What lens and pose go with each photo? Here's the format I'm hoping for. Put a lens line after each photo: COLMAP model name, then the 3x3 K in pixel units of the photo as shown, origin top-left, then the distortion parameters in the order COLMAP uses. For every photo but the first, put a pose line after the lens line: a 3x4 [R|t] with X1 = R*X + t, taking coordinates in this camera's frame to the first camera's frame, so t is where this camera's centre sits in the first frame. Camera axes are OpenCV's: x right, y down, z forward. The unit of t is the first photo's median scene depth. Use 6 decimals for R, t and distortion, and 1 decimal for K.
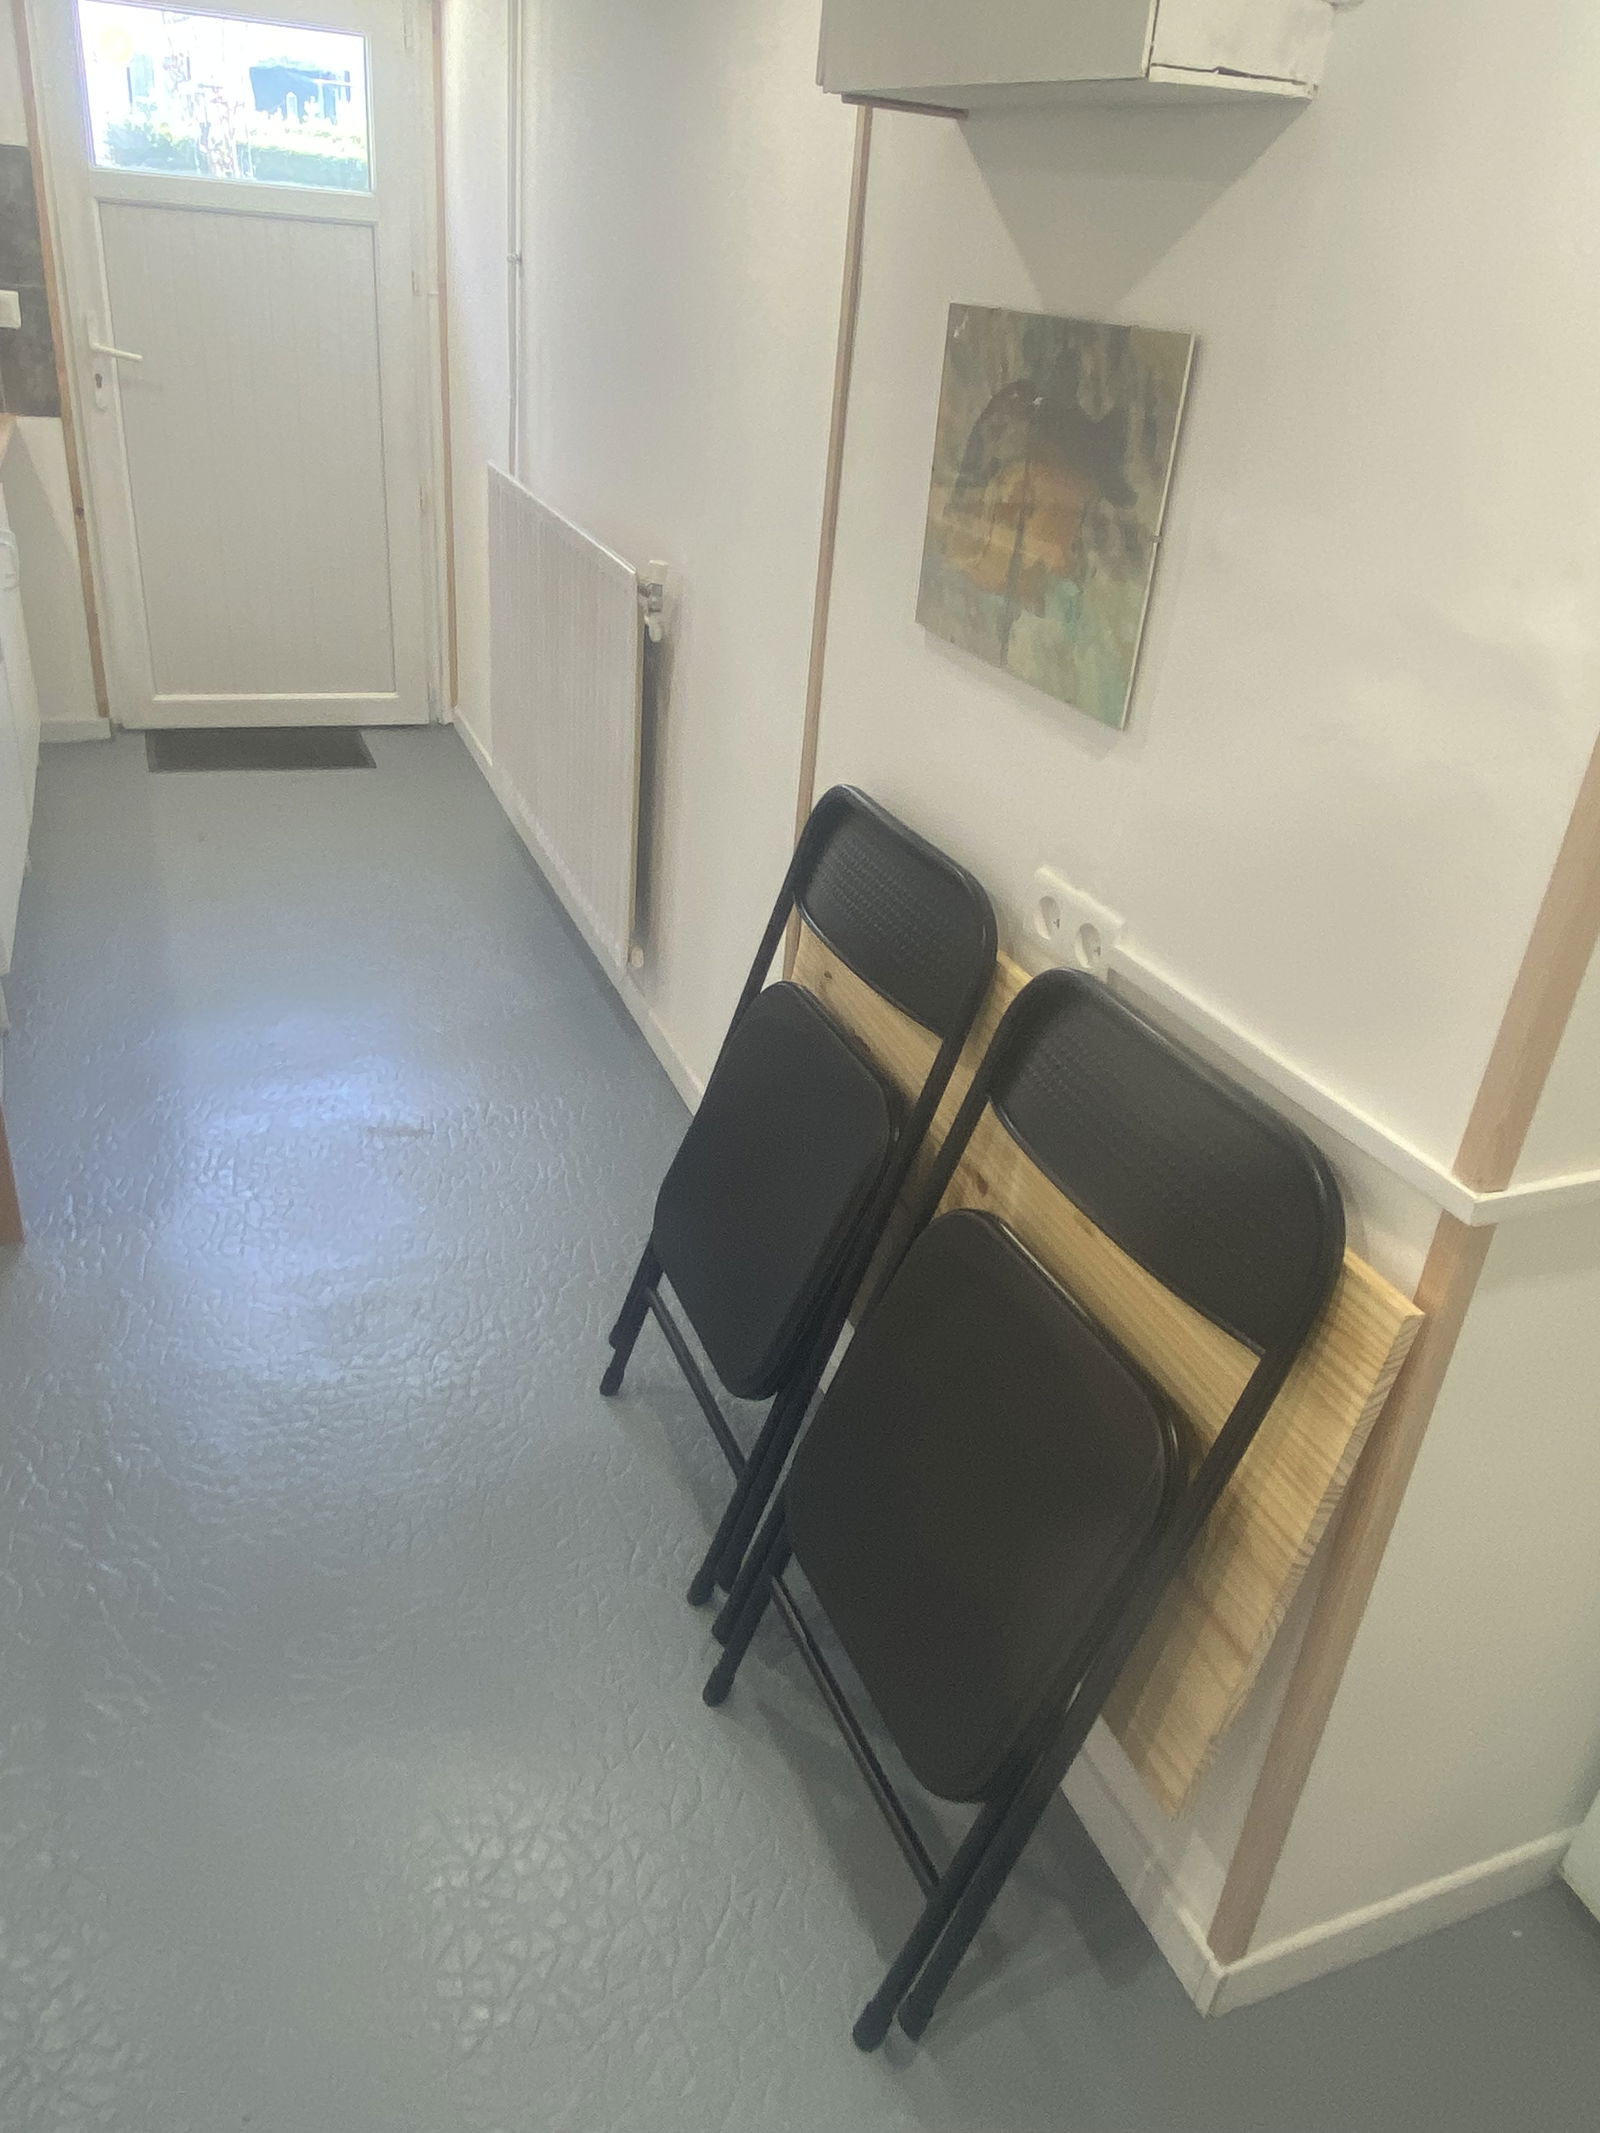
lens RADIAL K [[1551.4, 0, 800.0], [0, 1551.4, 1066.5], [0, 0, 1]] dist [-0.003943, -0.001242]
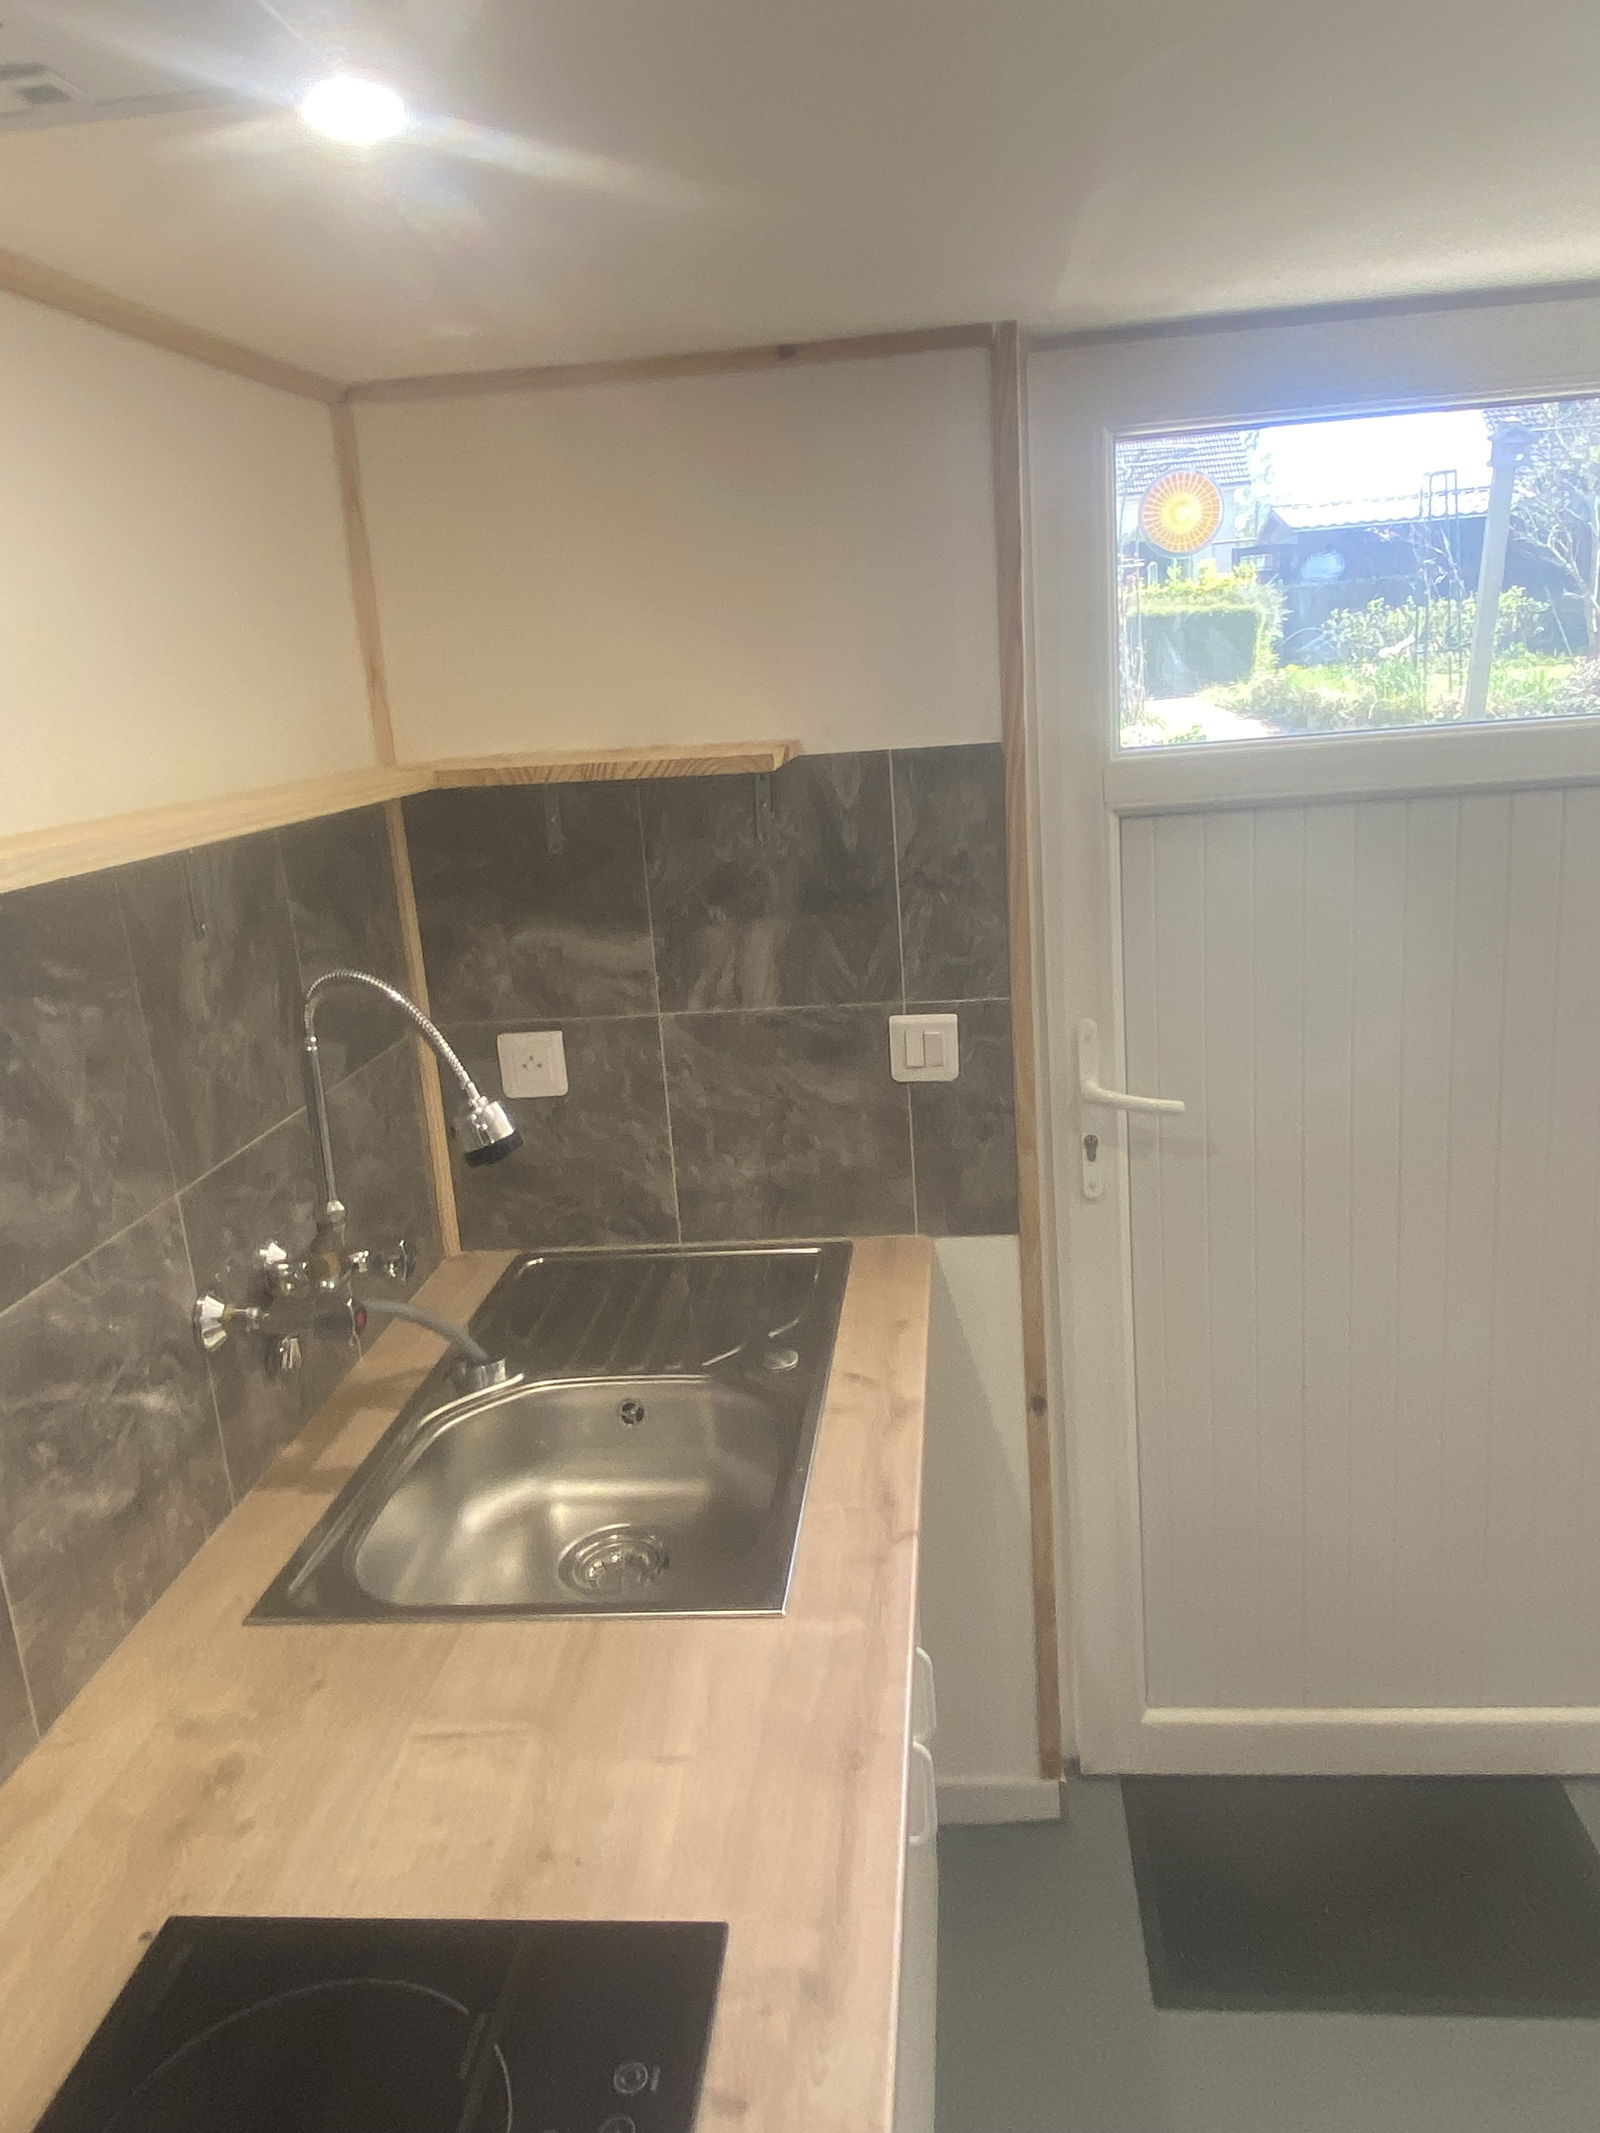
lens RADIAL K [[1551.4, 0, 800.0], [0, 1551.4, 1066.5], [0, 0, 1]] dist [-0.003943, -0.001242]
pose [[0.873643, -0.029071, -0.485699, -0.292705], [-0.087454, 0.972576, -0.215519, -0.353222], [0.478644, 0.230763, 0.847141, 0.529618]]
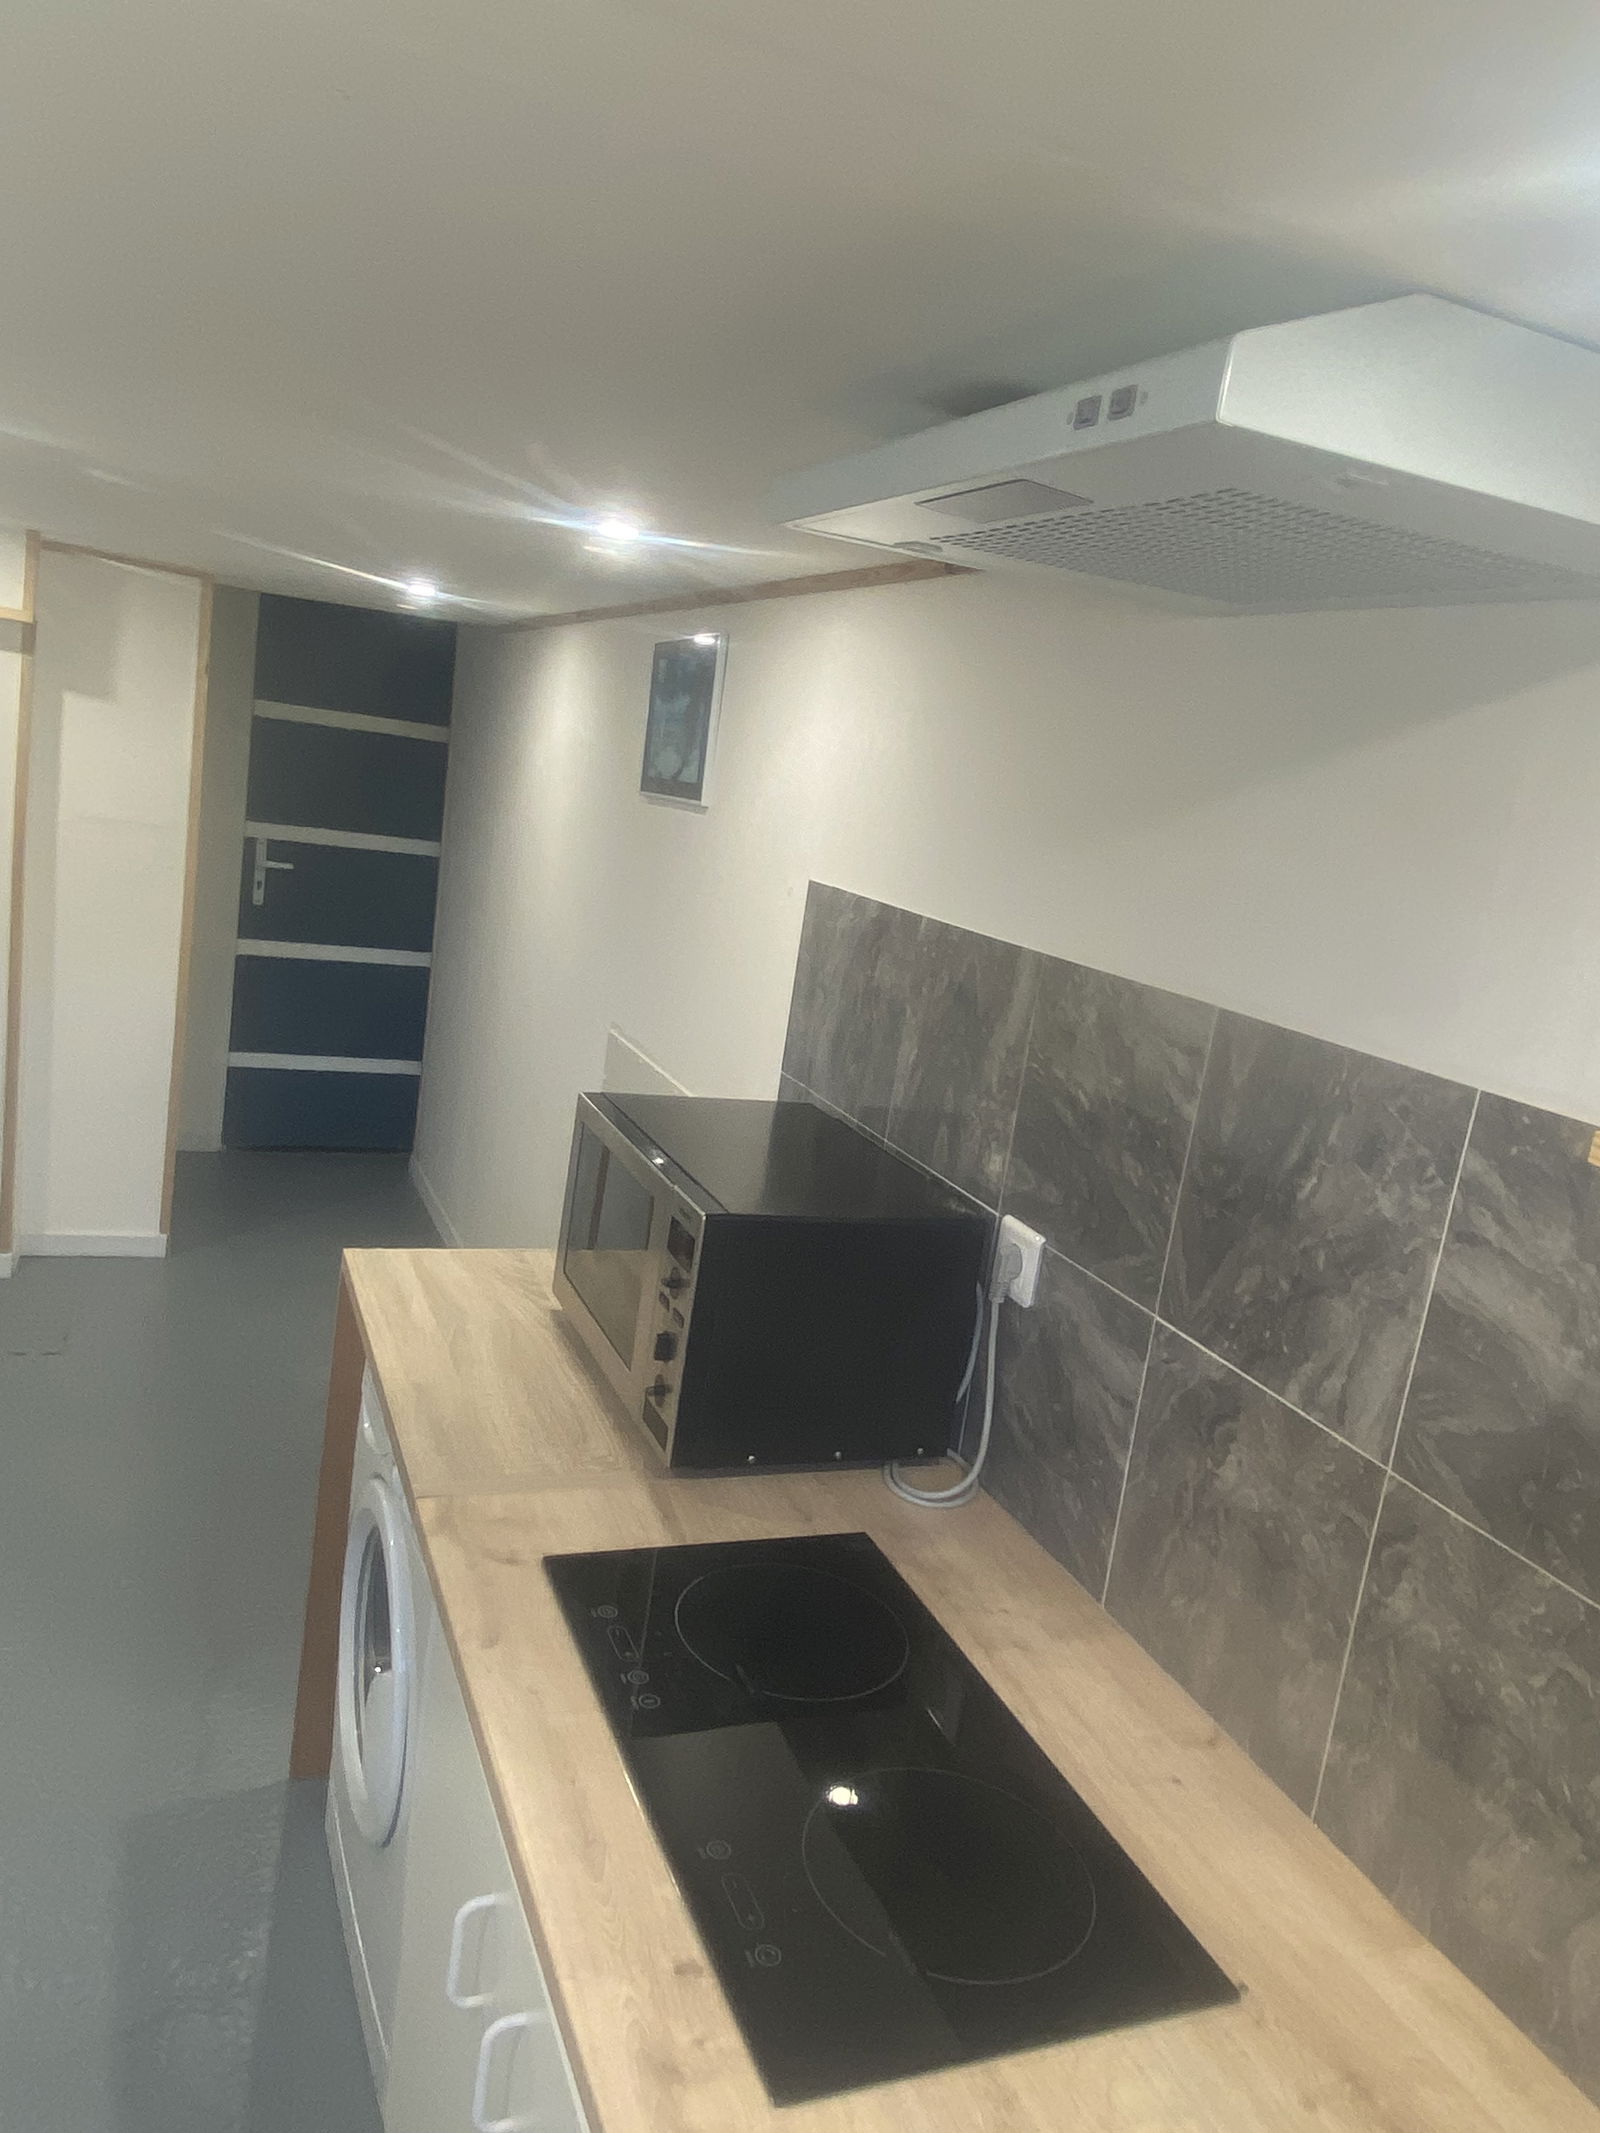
lens RADIAL K [[1551.4, 0, 800.0], [0, 1551.4, 1066.5], [0, 0, 1]] dist [-0.003943, -0.001242]
pose [[-0.975336, -0.216037, -0.045256, -0.472363], [-0.196586, 0.756976, 0.623171, -0.757257], [-0.100370, 0.616697, -0.780775, 1.180471]]
